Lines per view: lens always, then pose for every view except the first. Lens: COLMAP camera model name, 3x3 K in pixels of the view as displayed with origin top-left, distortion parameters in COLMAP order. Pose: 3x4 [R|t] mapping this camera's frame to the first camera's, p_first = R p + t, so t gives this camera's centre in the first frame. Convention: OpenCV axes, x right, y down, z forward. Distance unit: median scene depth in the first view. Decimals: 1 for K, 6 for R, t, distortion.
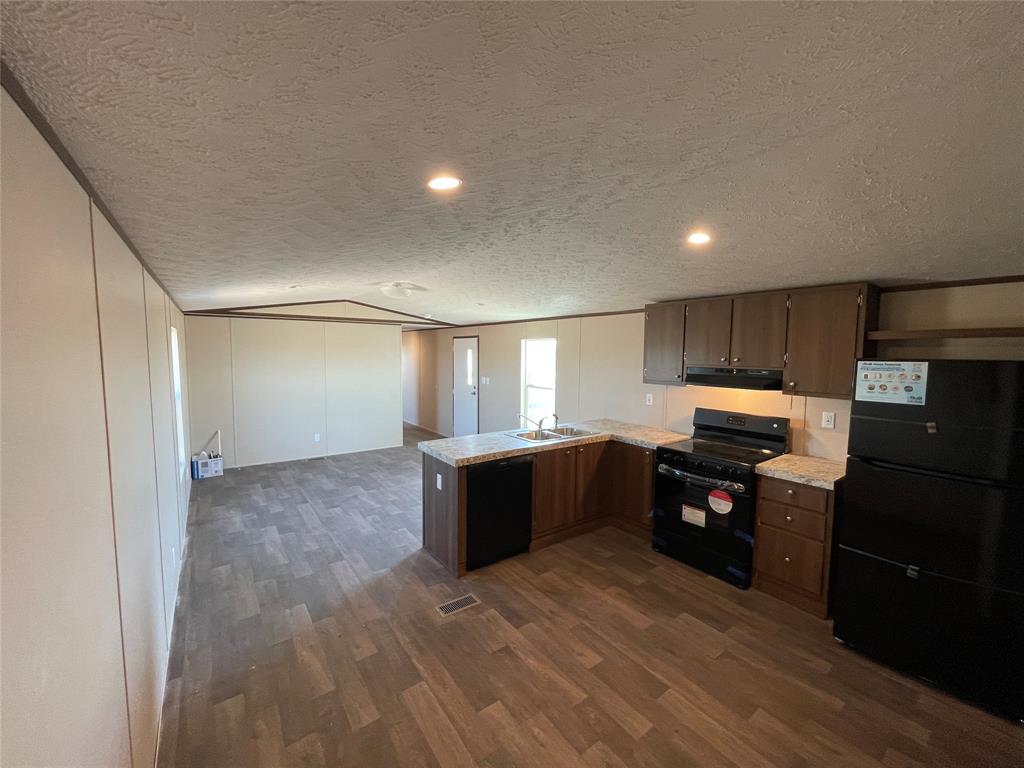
lens RADIAL K [[416.5, 0, 512.0], [0, 416.5, 384.0], [0, 0, 1]] dist [-0.009093, 0.003780]
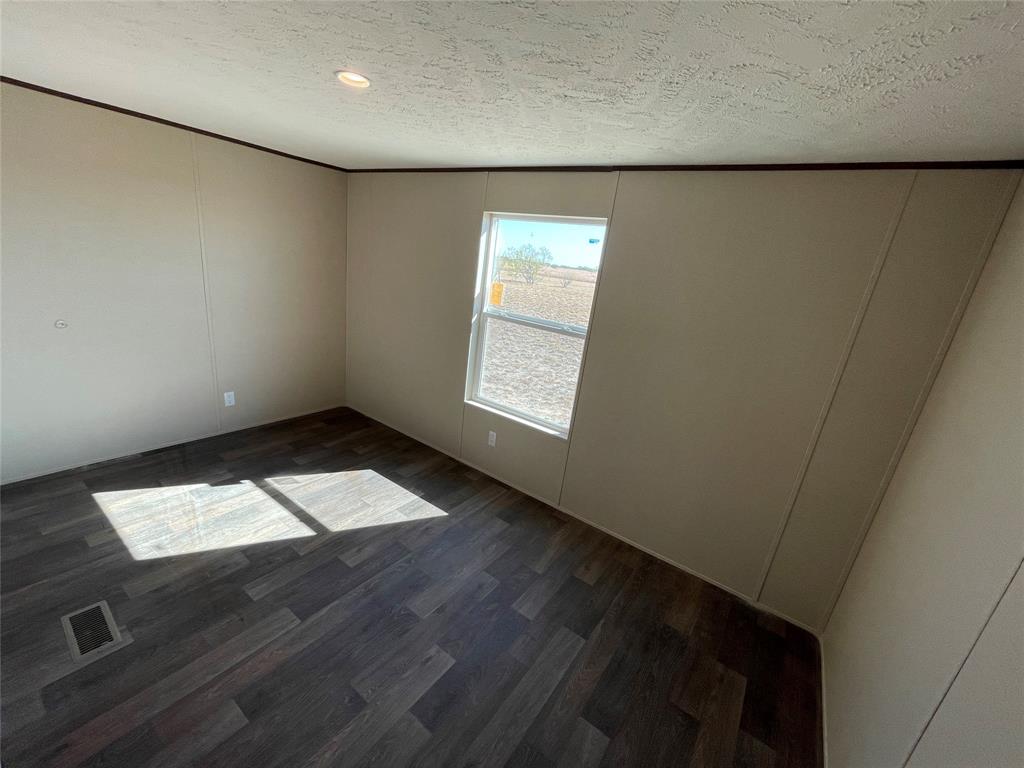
lens RADIAL K [[416.5, 0, 512.0], [0, 416.5, 384.0], [0, 0, 1]] dist [-0.009093, 0.003780]
pose [[0.320524, 0.305595, -0.896591, 0.790393], [-0.195863, 0.947456, 0.252913, -0.022181], [0.926770, 0.094544, 0.363538, 0.726662]]
